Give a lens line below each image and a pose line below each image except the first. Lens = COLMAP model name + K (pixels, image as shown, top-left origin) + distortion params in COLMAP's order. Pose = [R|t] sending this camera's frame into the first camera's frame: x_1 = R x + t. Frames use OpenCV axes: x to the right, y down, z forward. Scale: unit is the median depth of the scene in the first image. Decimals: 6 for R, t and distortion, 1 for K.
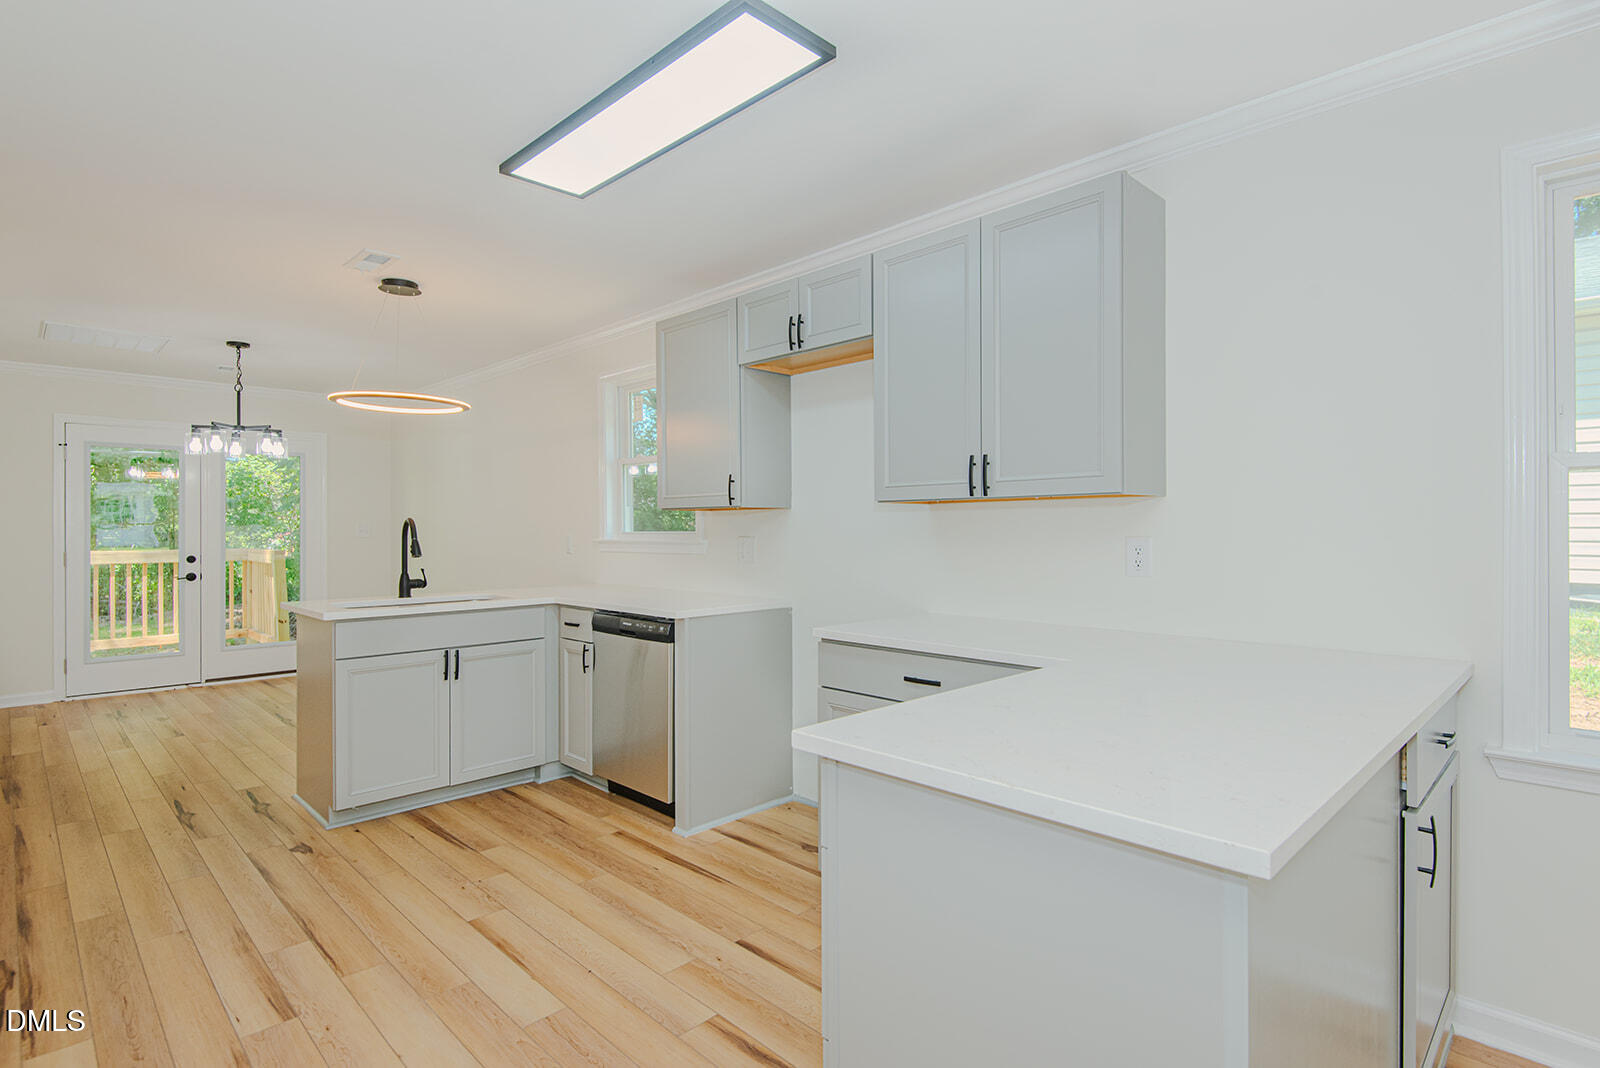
lens RADIAL K [[813.1, 0, 800.0], [0, 813.1, 534.0], [0, 0, 1]] dist [-0.000342, -0.001230]
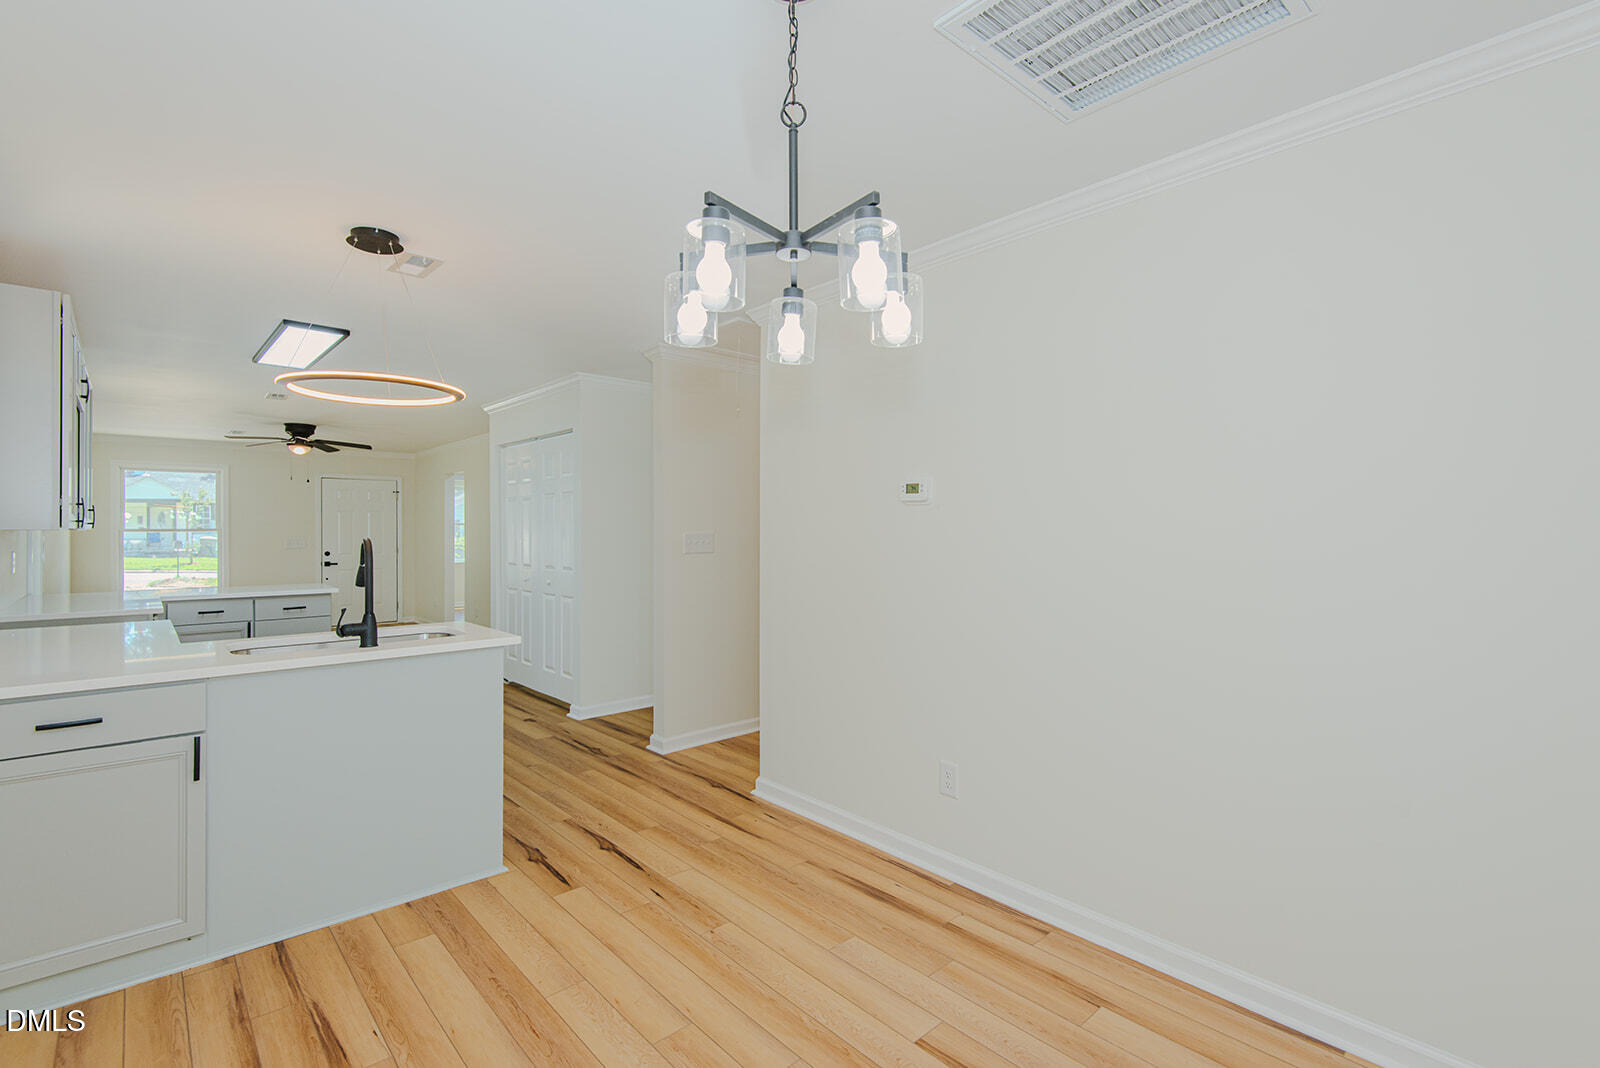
lens RADIAL K [[754.1, 0, 803.4], [0, 754.1, 530.3], [0, 0, 1]] dist [0.071299, -0.031890]
pose [[-0.998718, 0.002272, 0.050559, -1.105268], [0.002675, 0.999965, 0.007906, -0.038794], [-0.050539, 0.008032, -0.998690, 2.023370]]
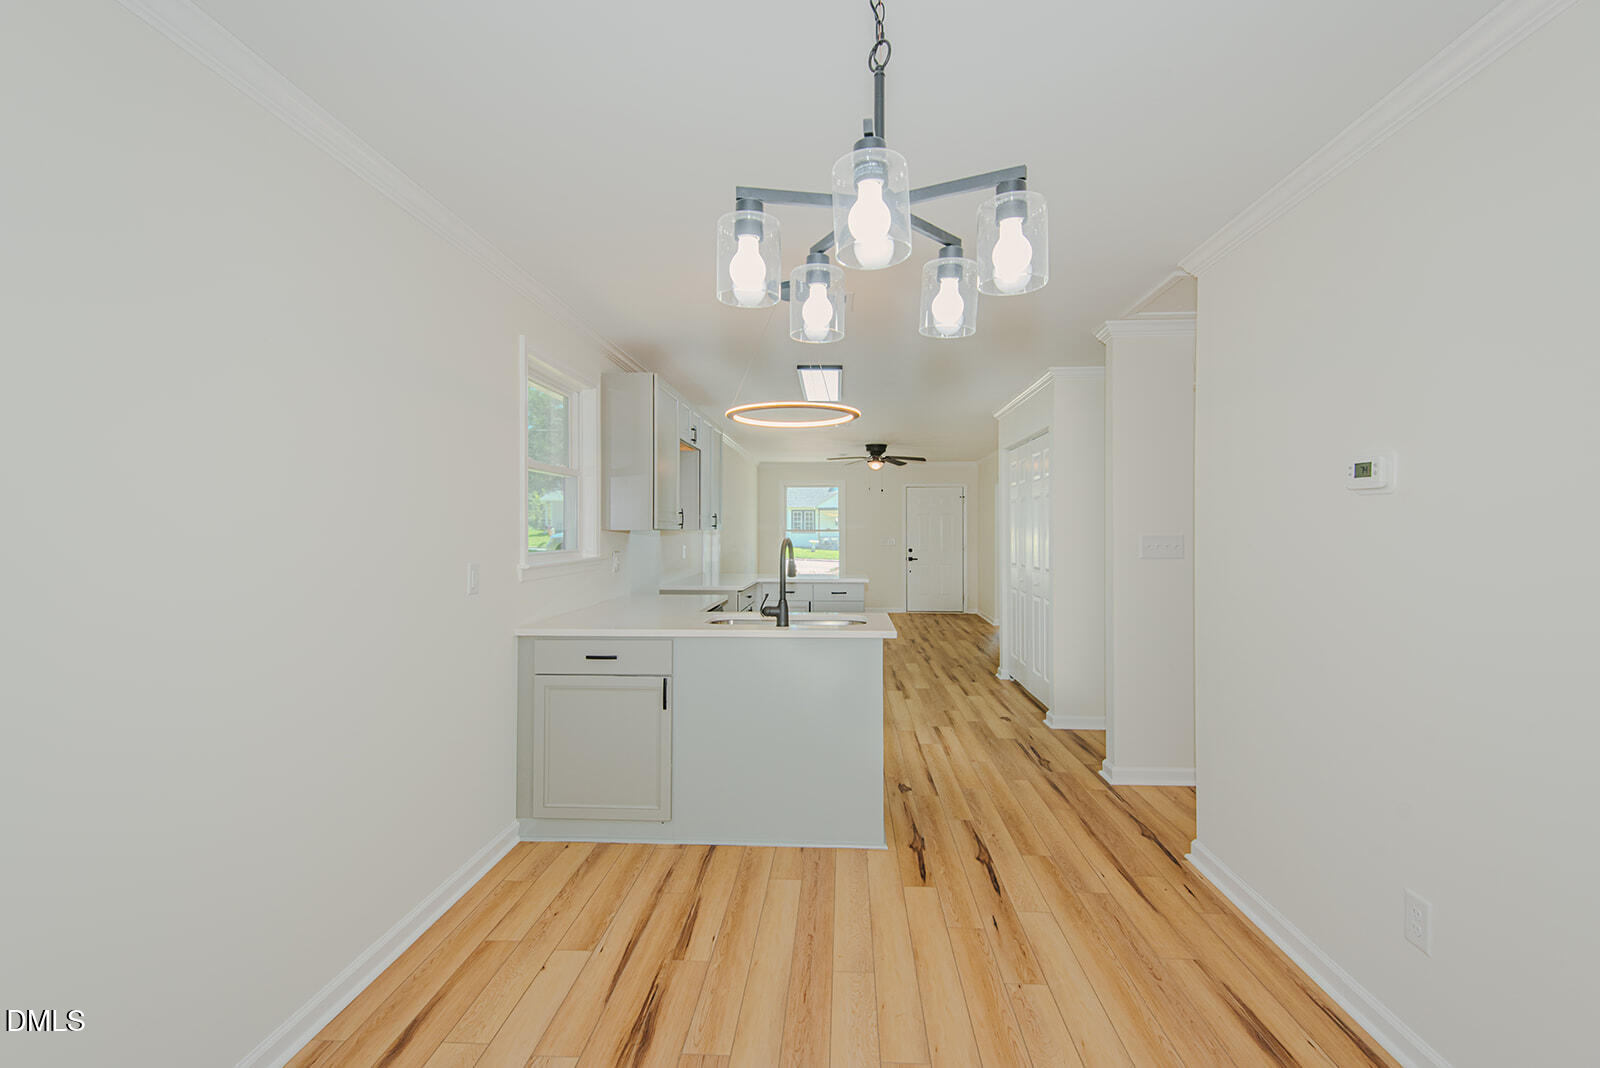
lens RADIAL K [[754.1, 0, 803.4], [0, 754.1, 530.3], [0, 0, 1]] dist [0.071299, -0.031890]
pose [[-0.674655, 0.000282, 0.738133, -1.351021], [0.004166, 0.999985, 0.003425, -0.037159], [-0.738121, 0.005386, -0.674646, 1.862645]]
